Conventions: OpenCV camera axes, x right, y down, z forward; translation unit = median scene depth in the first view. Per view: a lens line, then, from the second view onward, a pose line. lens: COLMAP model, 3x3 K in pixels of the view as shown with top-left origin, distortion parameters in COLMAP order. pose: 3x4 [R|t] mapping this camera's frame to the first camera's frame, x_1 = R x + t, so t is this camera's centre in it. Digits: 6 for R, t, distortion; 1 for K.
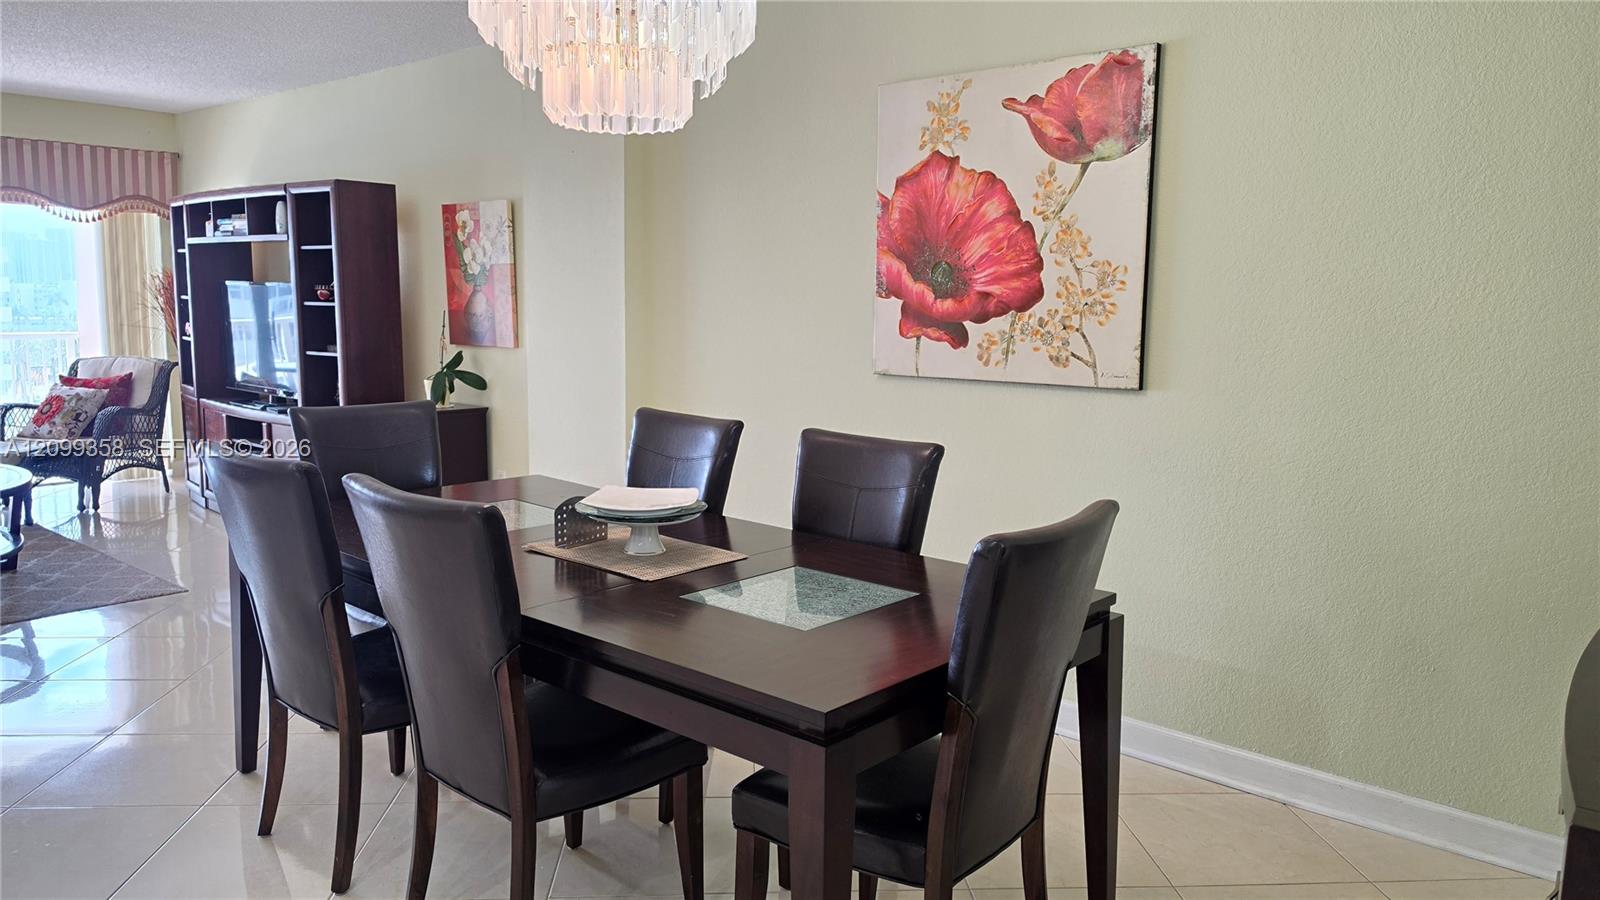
lens RADIAL K [[1112.2, 0, 813.3], [0, 1112.2, 452.3], [0, 0, 1]] dist [0.064478, -0.076395]
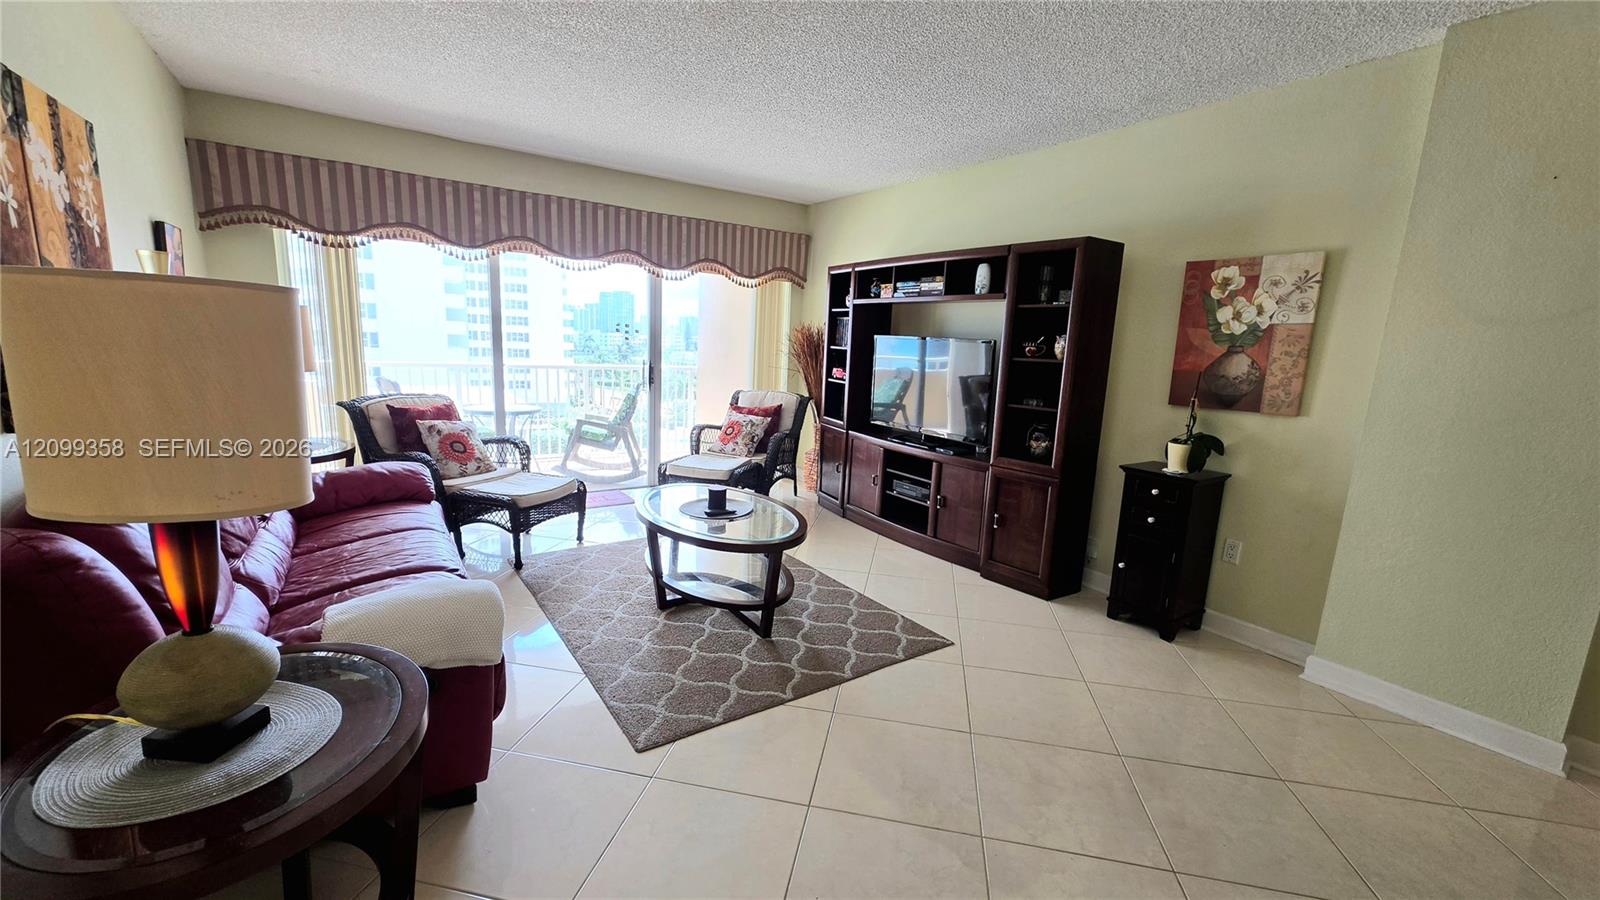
lens RADIAL K [[642.7, 0, 807.9], [0, 642.7, 457.5], [0, 0, 1]] dist [0.002333, -0.001092]
pose [[0.965760, 0.069323, -0.250005, -0.793923], [-0.060463, 0.997246, 0.042954, -0.089148], [0.252294, -0.026368, 0.967291, 0.596691]]
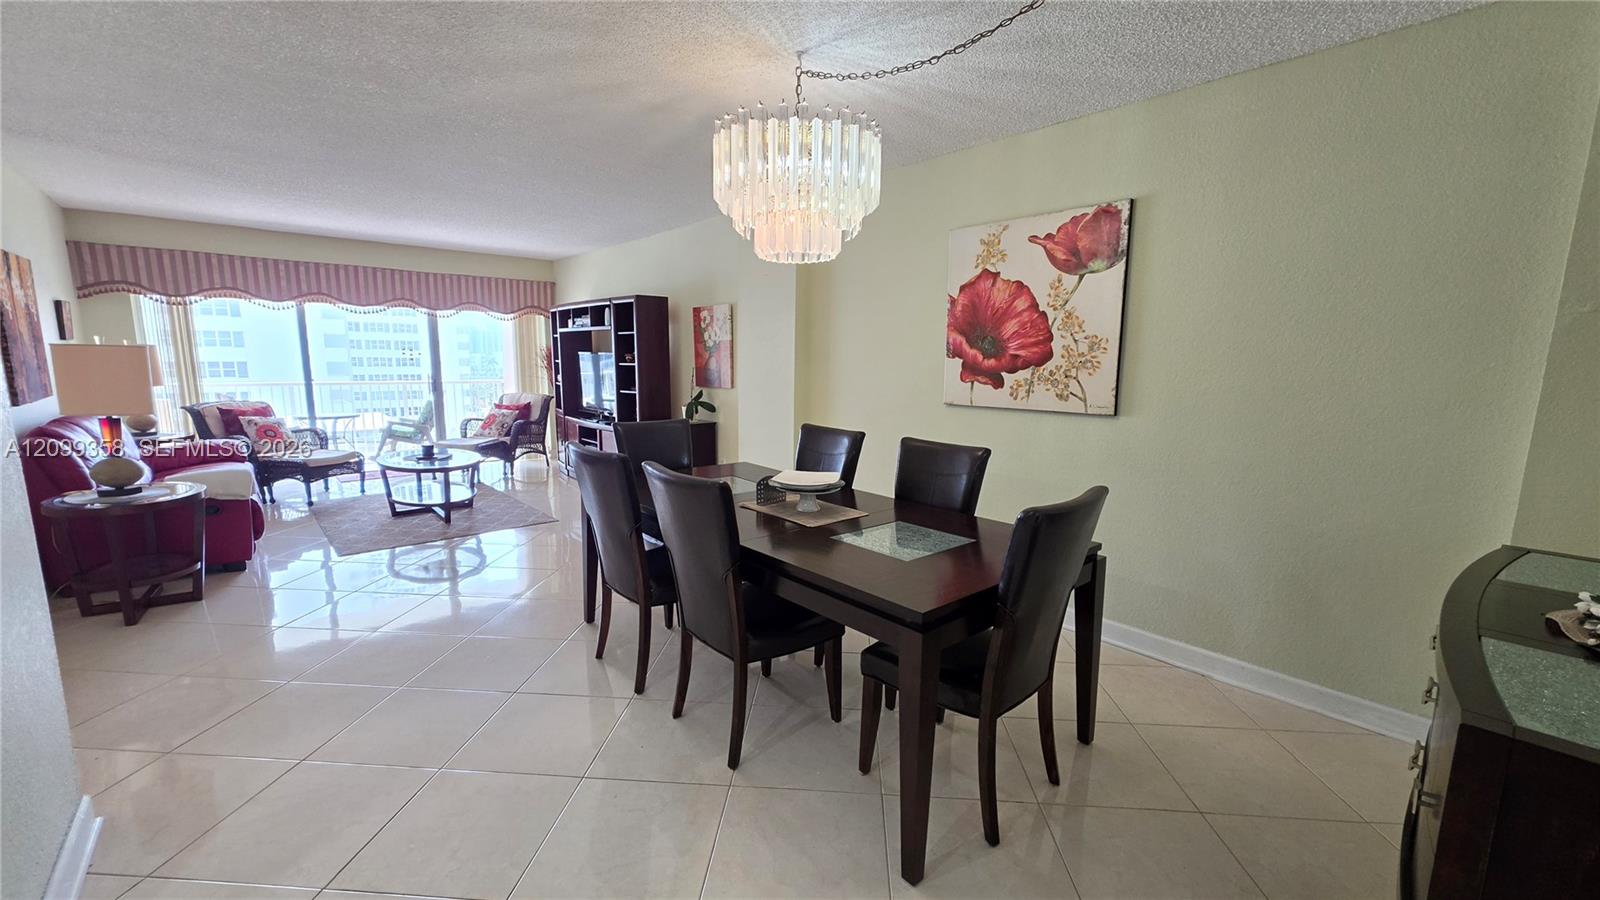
lens RADIAL K [[642.7, 0, 807.9], [0, 642.7, 460.1], [0, 0, 1]] dist [0.002333, -0.001092]
pose [[0.990864, 0.015112, -0.134018, -0.018212], [-0.012410, 0.999703, 0.020974, -0.005310], [0.134296, -0.019119, 0.990757, 0.023063]]
